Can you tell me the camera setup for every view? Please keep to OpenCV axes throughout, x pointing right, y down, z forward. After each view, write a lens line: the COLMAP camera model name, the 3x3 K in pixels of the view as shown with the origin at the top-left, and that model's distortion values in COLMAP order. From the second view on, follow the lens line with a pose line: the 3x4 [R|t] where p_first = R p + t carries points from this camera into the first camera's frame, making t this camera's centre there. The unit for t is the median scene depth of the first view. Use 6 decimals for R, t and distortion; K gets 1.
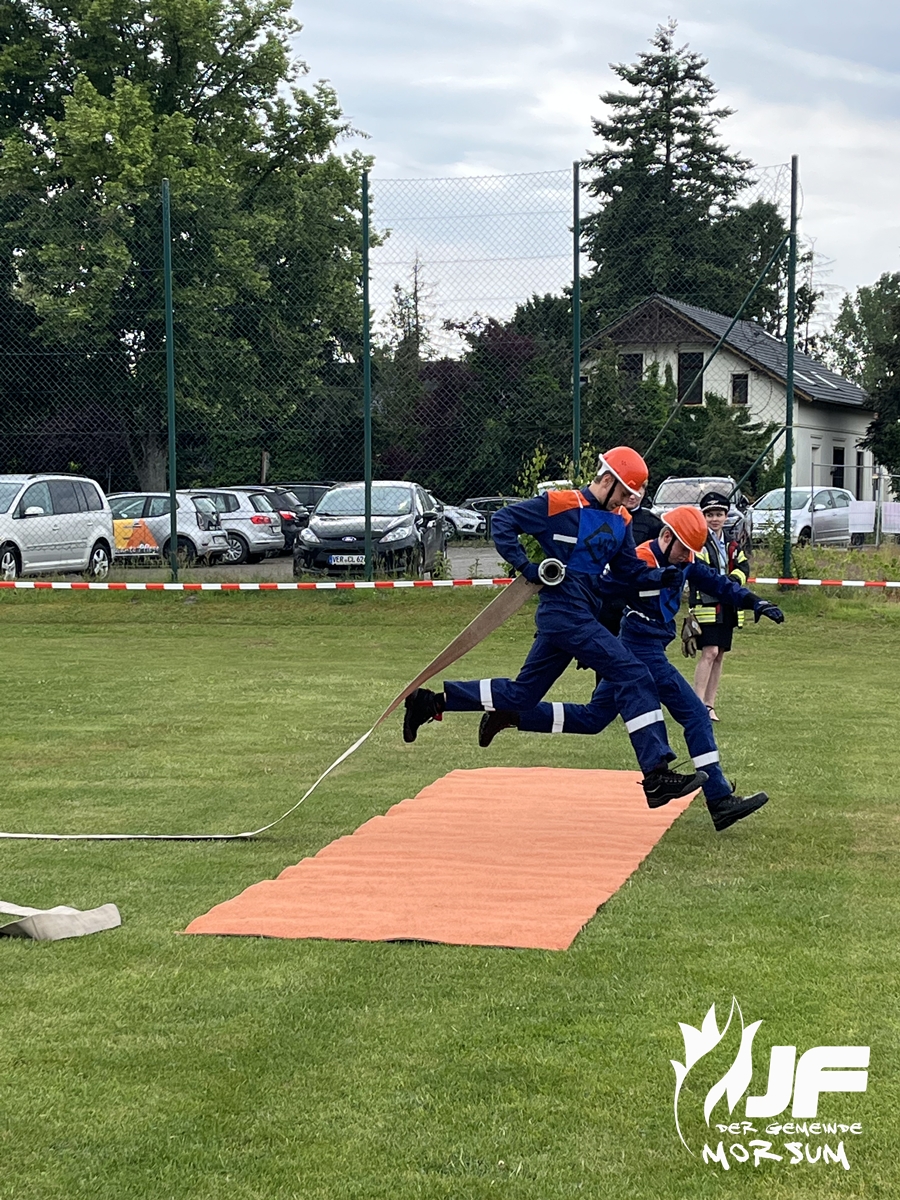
lens RADIAL K [[2171.3, 0, 452.0], [0, 2171.3, 604.4], [0, 0, 1]] dist [0.132970, 0.000000]
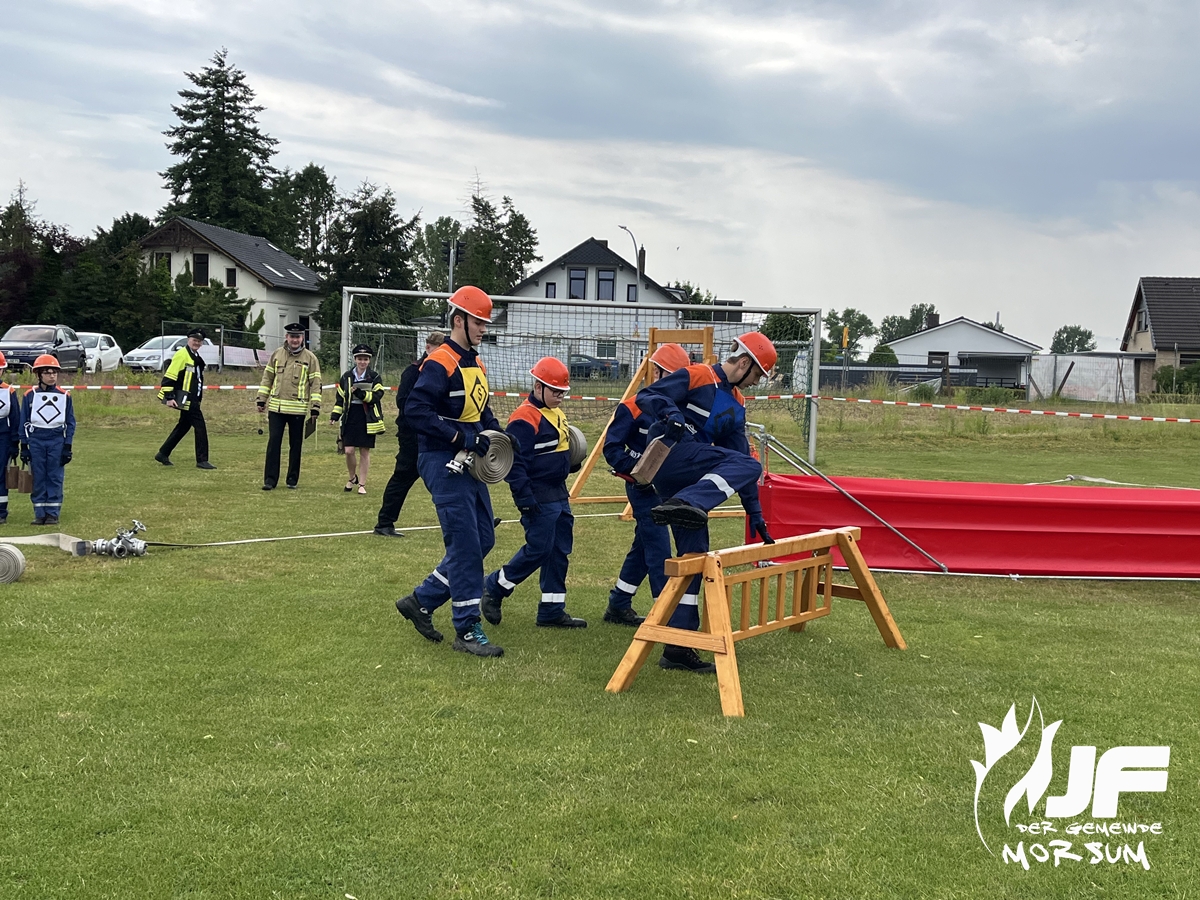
lens RADIAL K [[1310.9, 0, 601.5], [0, 1310.9, 446.6], [0, 0, 1]] dist [0.046197, 0.000000]
pose [[0.962171, 0.000085, 0.272447, 0.102535], [-0.006675, 0.999707, 0.023259, 0.001826], [-0.272365, -0.024198, 0.961890, -0.015689]]
